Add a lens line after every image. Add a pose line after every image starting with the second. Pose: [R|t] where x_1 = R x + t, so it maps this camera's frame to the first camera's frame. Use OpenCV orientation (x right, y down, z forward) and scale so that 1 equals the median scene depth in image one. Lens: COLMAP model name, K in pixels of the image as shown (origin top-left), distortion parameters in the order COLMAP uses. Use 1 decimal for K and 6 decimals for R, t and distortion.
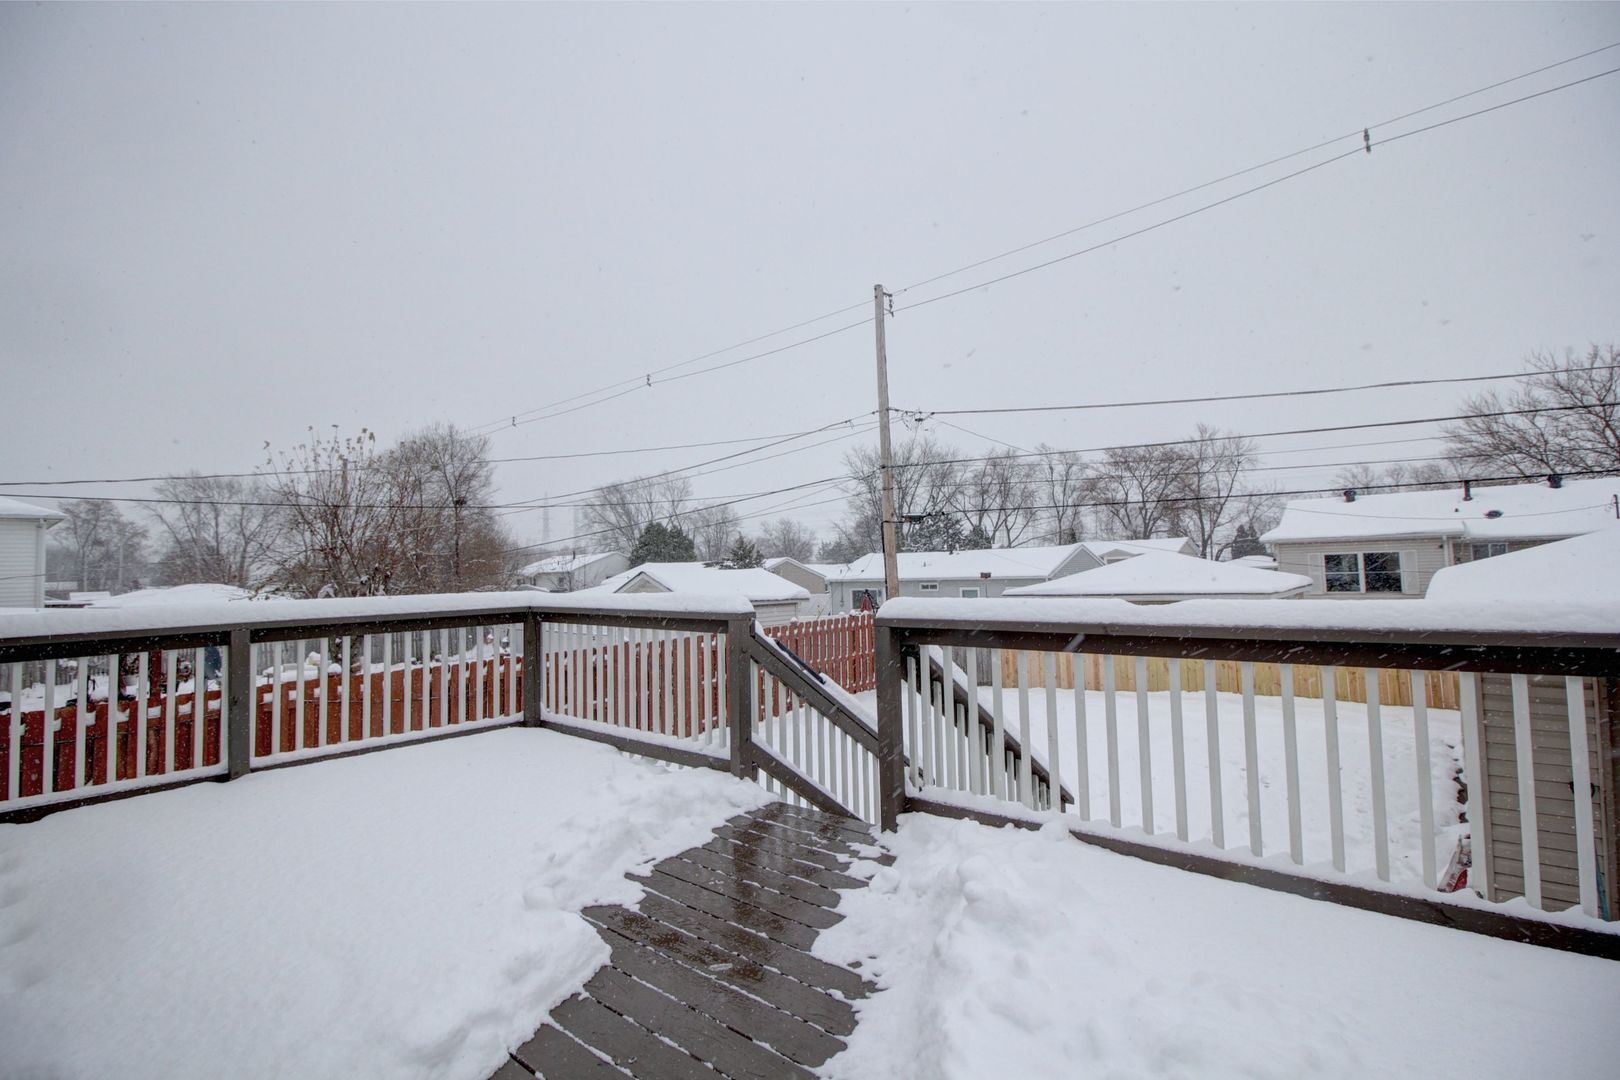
lens RADIAL K [[783.2, 0, 810.0], [0, 783.2, 540.0], [0, 0, 1]] dist [0.000504, -0.000051]
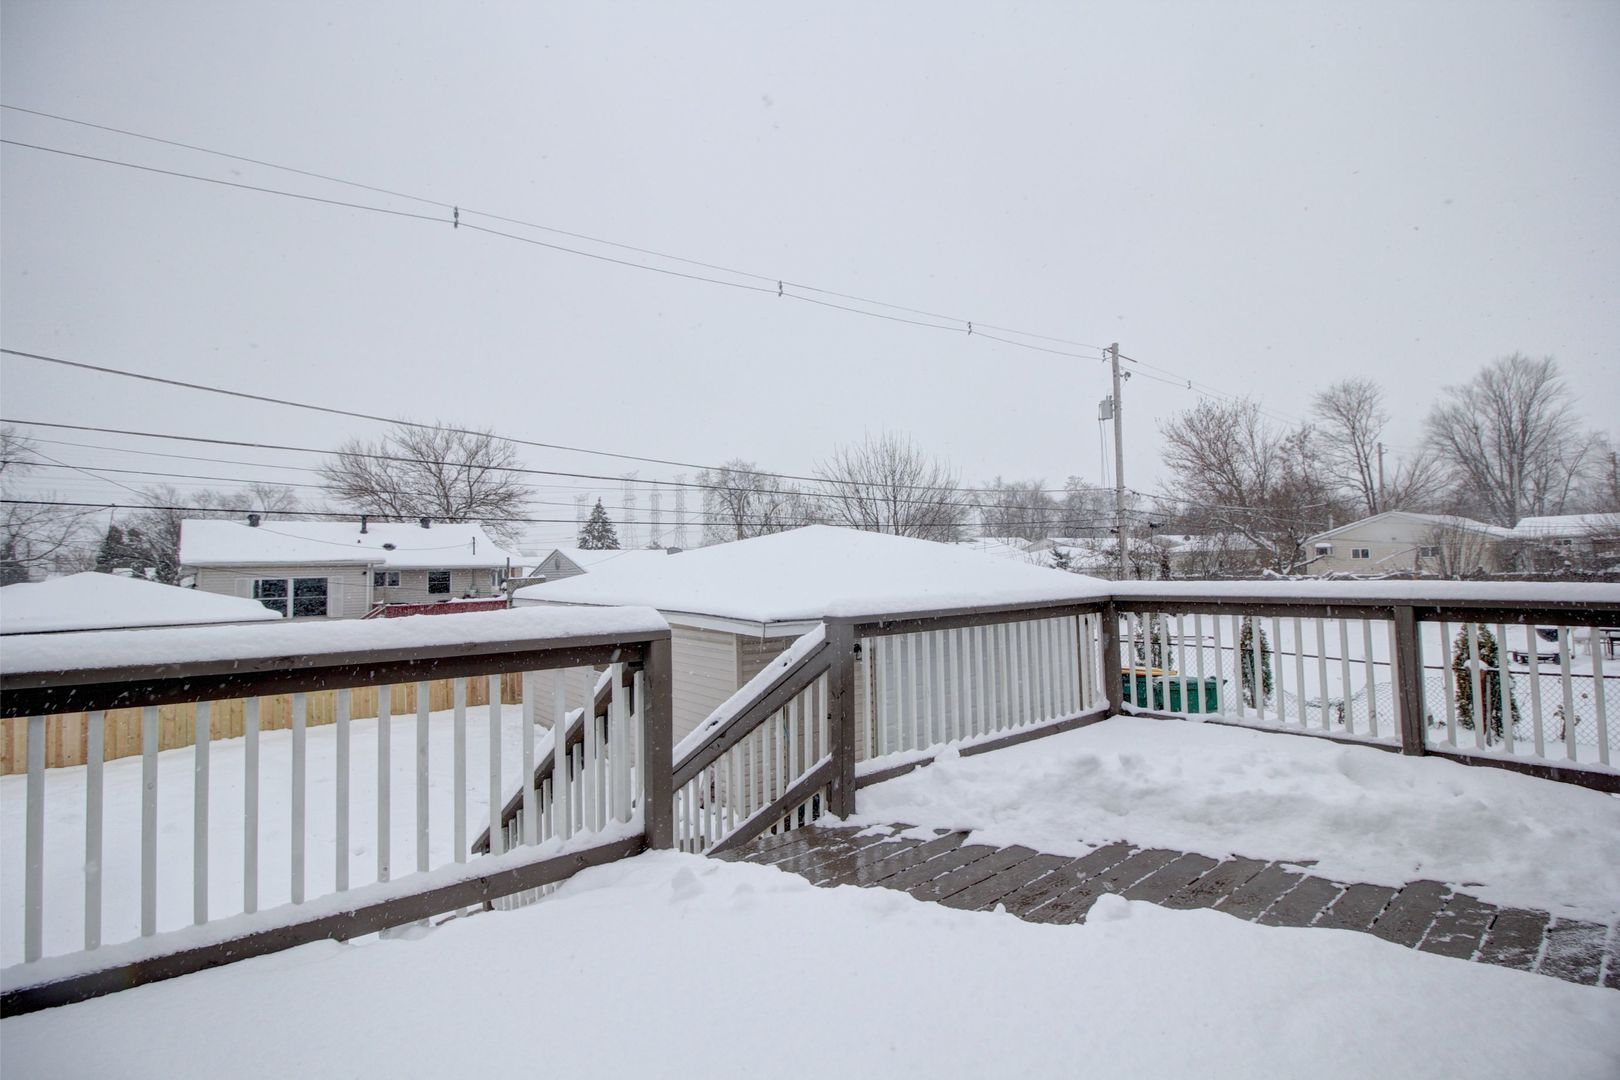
lens RADIAL K [[805.8, 0, 810.0], [0, 805.8, 540.0], [0, 0, 1]] dist [-0.014429, 0.000092]
pose [[0.121666, 0.059467, 0.990788, -0.289606], [-0.018637, 0.998165, -0.057621, 0.017469], [-0.992396, -0.011455, 0.122551, 0.263971]]
